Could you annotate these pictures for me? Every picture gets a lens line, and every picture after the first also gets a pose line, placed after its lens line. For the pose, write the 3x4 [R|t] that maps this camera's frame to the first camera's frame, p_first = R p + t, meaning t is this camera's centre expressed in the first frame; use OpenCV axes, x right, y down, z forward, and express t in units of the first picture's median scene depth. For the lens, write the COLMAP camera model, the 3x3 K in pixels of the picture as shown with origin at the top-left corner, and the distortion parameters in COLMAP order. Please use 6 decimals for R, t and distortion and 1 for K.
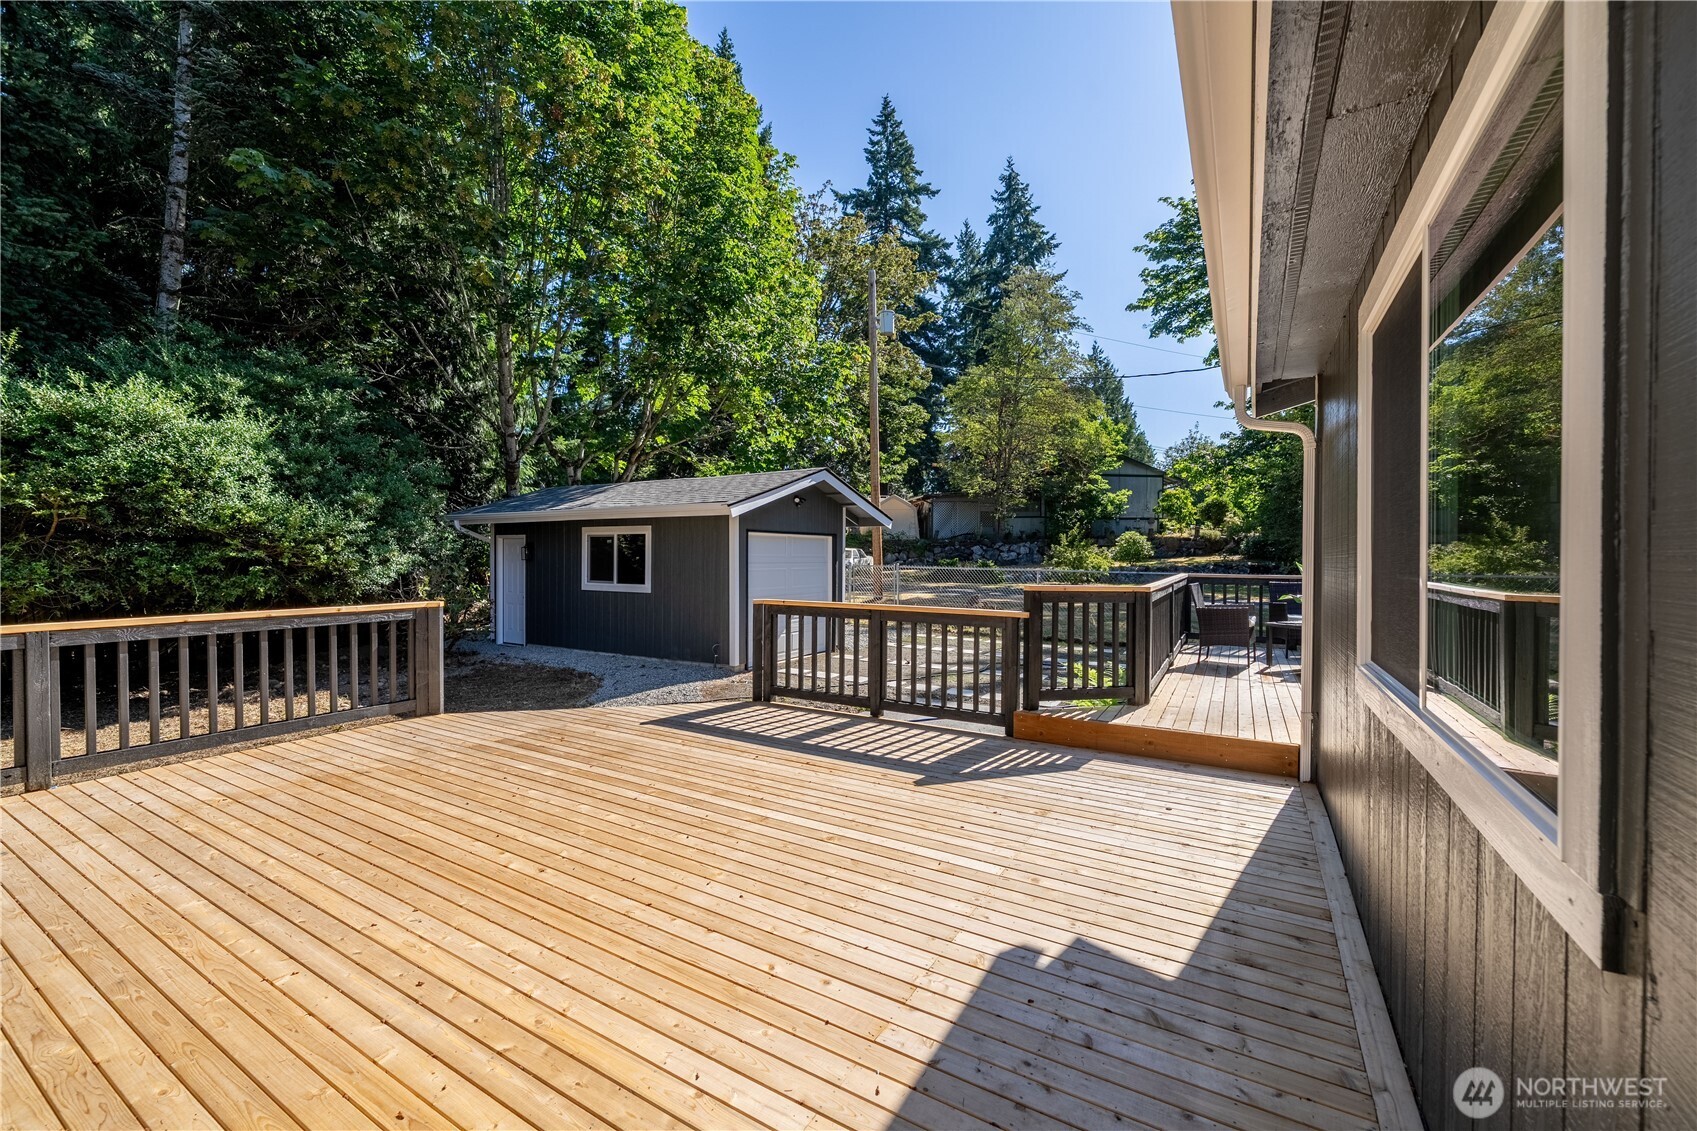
lens RADIAL K [[684.3, 0, 854.0], [0, 684.3, 567.3], [0, 0, 1]] dist [0.001469, -0.002255]
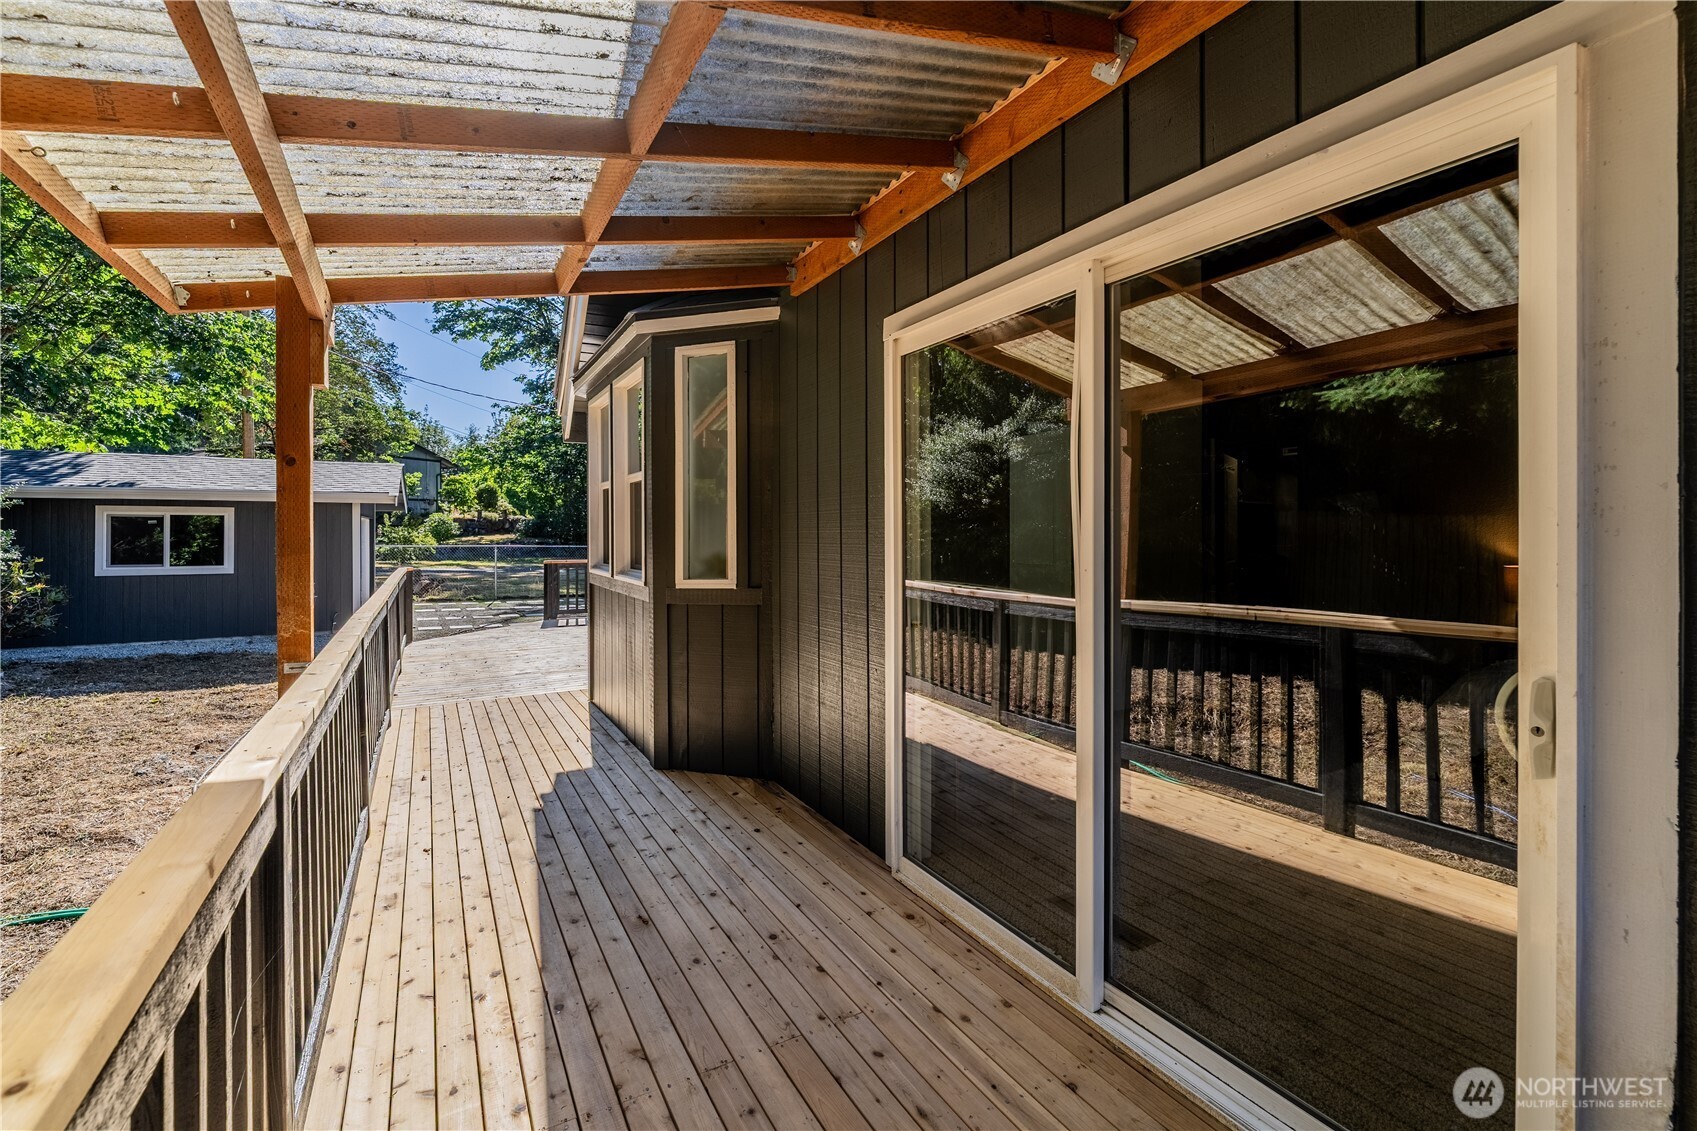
lens RADIAL K [[684.3, 0, 847.8], [0, 684.3, 548.6], [0, 0, 1]] dist [0.001469, -0.002255]
pose [[0.476916, -0.020303, 0.878714, -0.706769], [0.016855, 0.999761, 0.013952, 0.001807], [-0.878787, 0.008157, 0.477145, -0.291445]]
